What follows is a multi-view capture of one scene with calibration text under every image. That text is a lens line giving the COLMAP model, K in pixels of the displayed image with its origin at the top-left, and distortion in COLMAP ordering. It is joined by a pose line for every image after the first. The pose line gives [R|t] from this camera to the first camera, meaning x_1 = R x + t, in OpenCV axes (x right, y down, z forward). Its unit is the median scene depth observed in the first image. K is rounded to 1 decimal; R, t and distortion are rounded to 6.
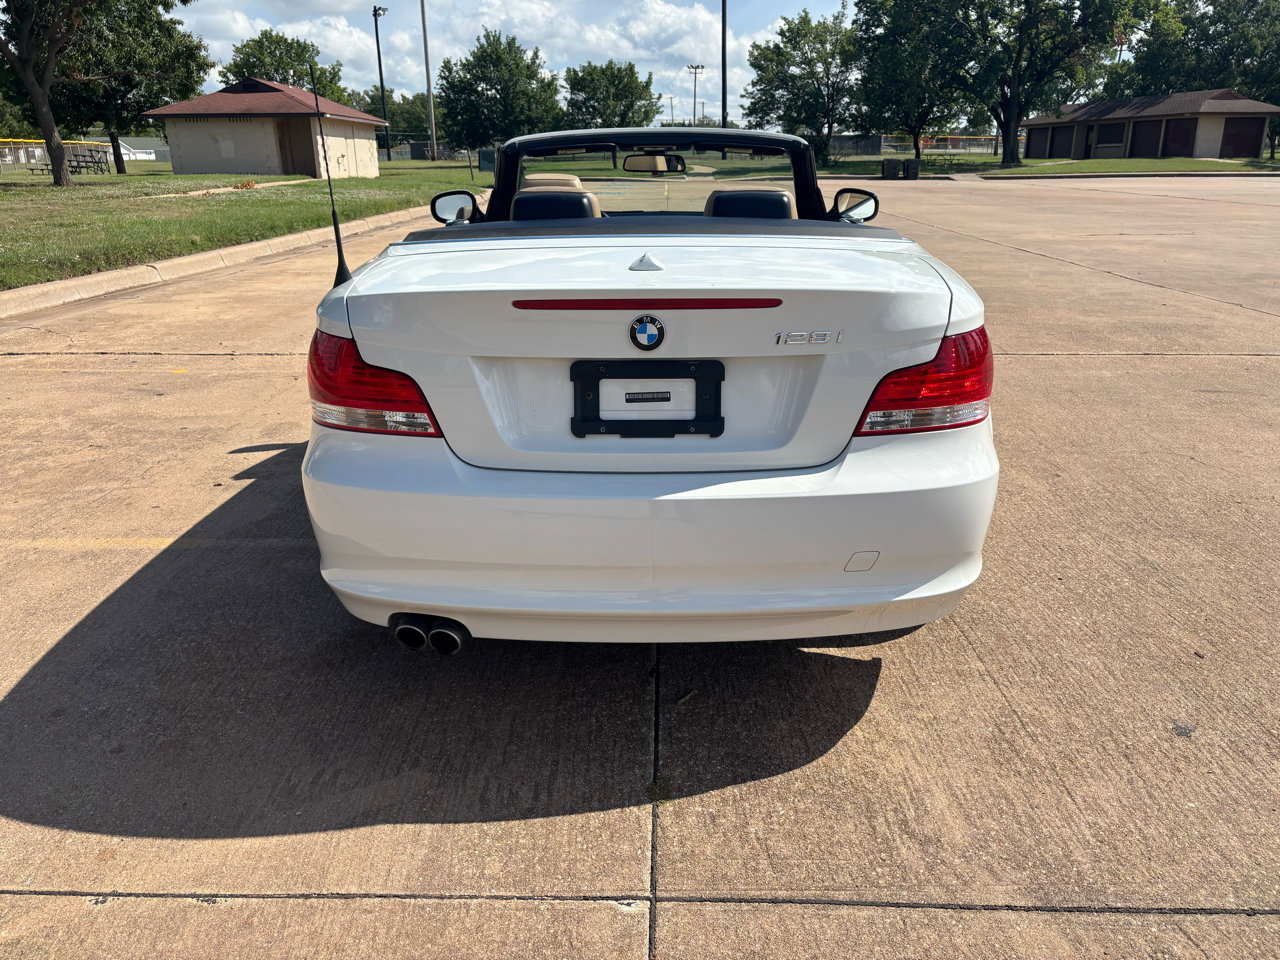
lens RADIAL K [[1013.4, 0, 647.1], [0, 1013.4, 458.7], [0, 0, 1]] dist [0.056499, -0.072666]
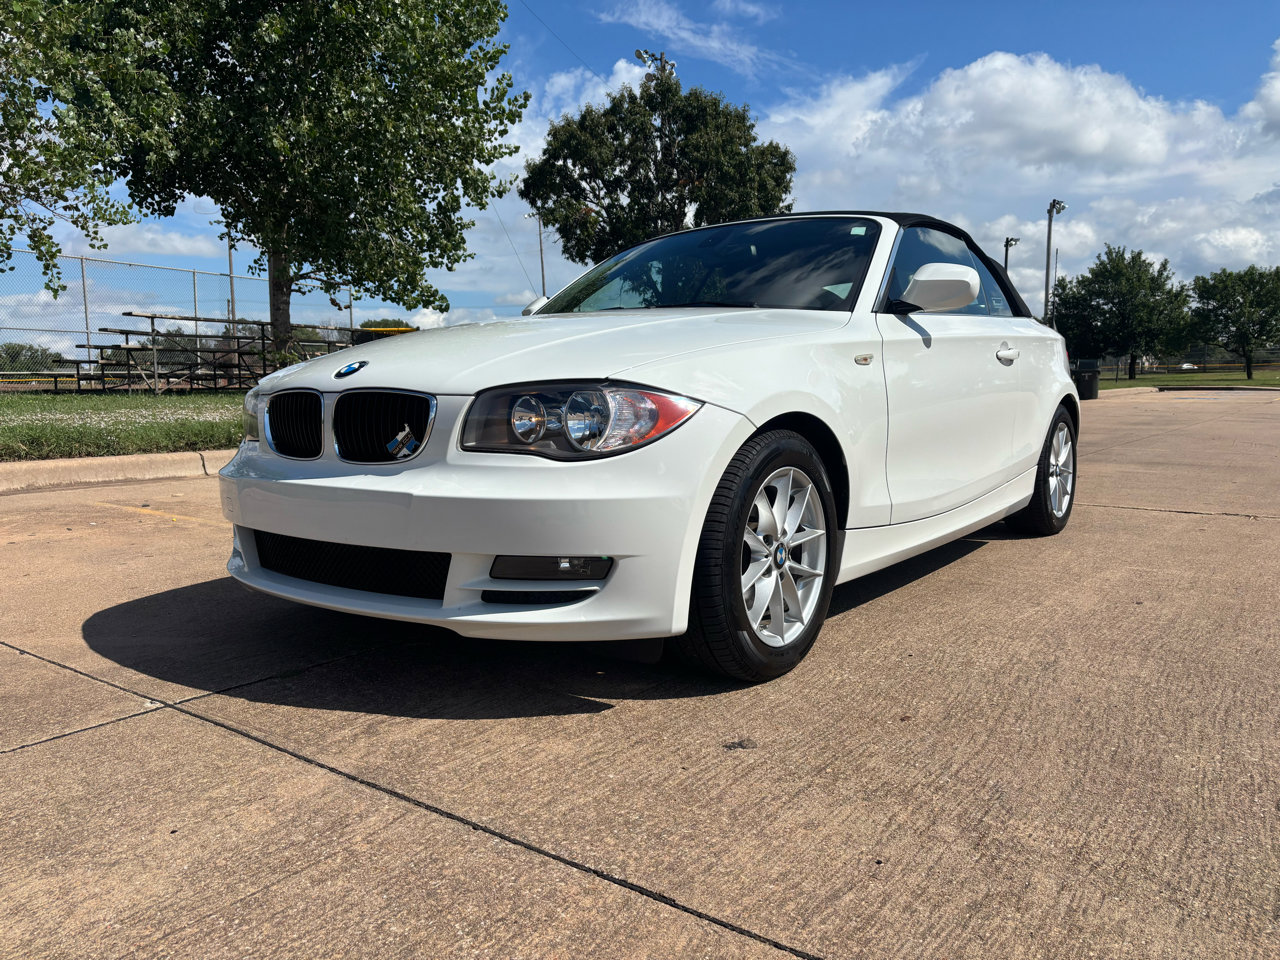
lens RADIAL K [[994.4, 0, 632.9], [0, 994.4, 471.2], [0, 0, 1]] dist [0.042966, -0.042678]
pose [[0.803577, 0.050026, -0.593095, 0.618301], [-0.167592, 0.975162, -0.144817, 0.111933], [0.571119, 0.215769, 0.792002, 0.127129]]
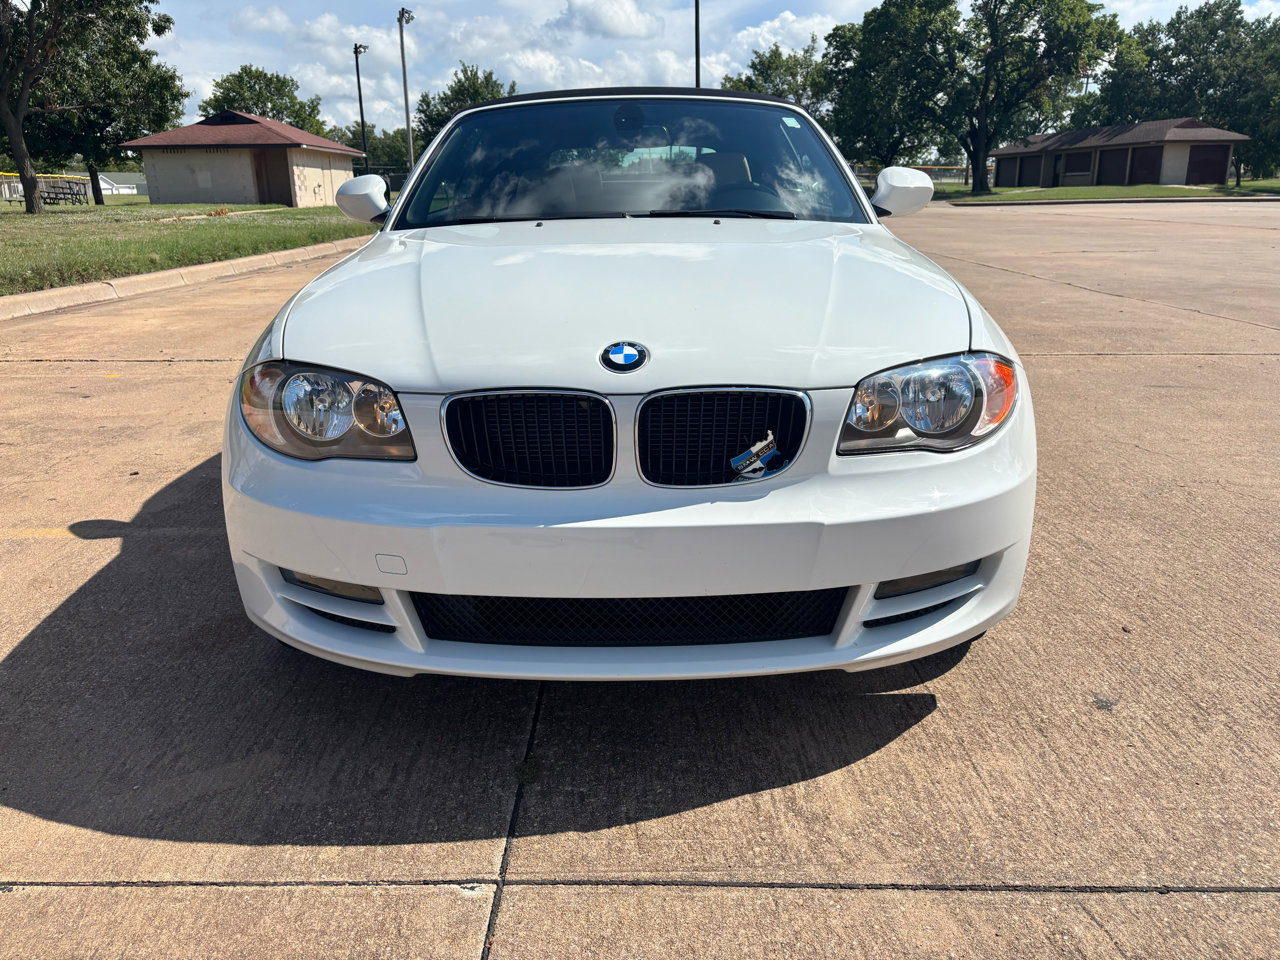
lens RADIAL K [[1007.5, 0, 637.9], [0, 1007.5, 443.4], [0, 0, 1]] dist [0.056163, -0.069166]
pose [[0.999943, -0.008082, 0.006971, 0.061709], [0.008386, 0.998965, -0.044696, 0.043274], [-0.006603, 0.044752, 0.998976, 0.044948]]
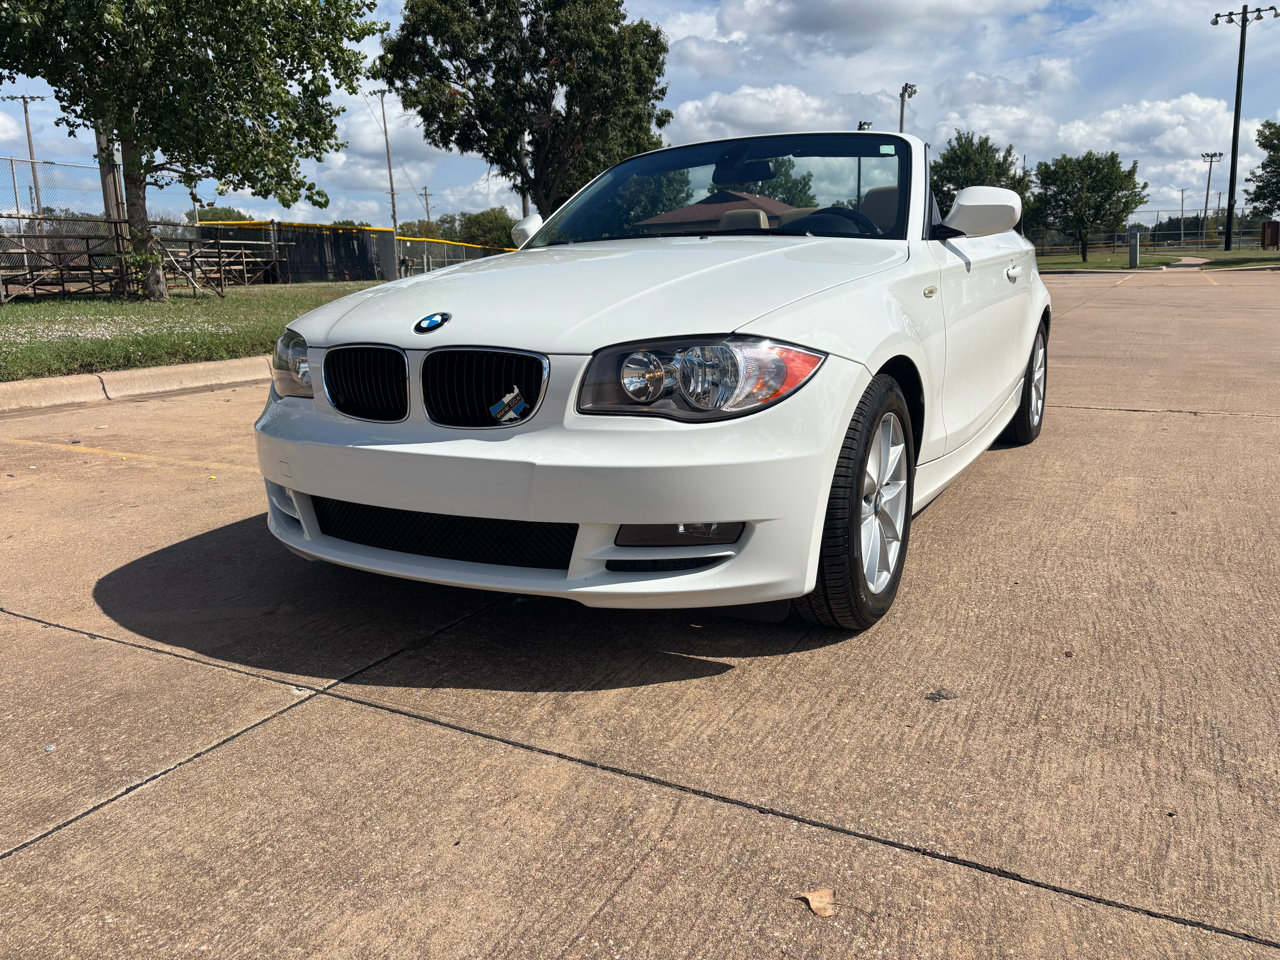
lens RADIAL K [[994.4, 0, 632.9], [0, 994.4, 471.2], [0, 0, 1]] dist [0.042966, -0.042678]
pose [[0.883659, 0.076816, -0.461785, 0.442437], [-0.115670, 0.991686, -0.056380, 0.094376], [0.453615, 0.103235, 0.885198, 0.032604]]
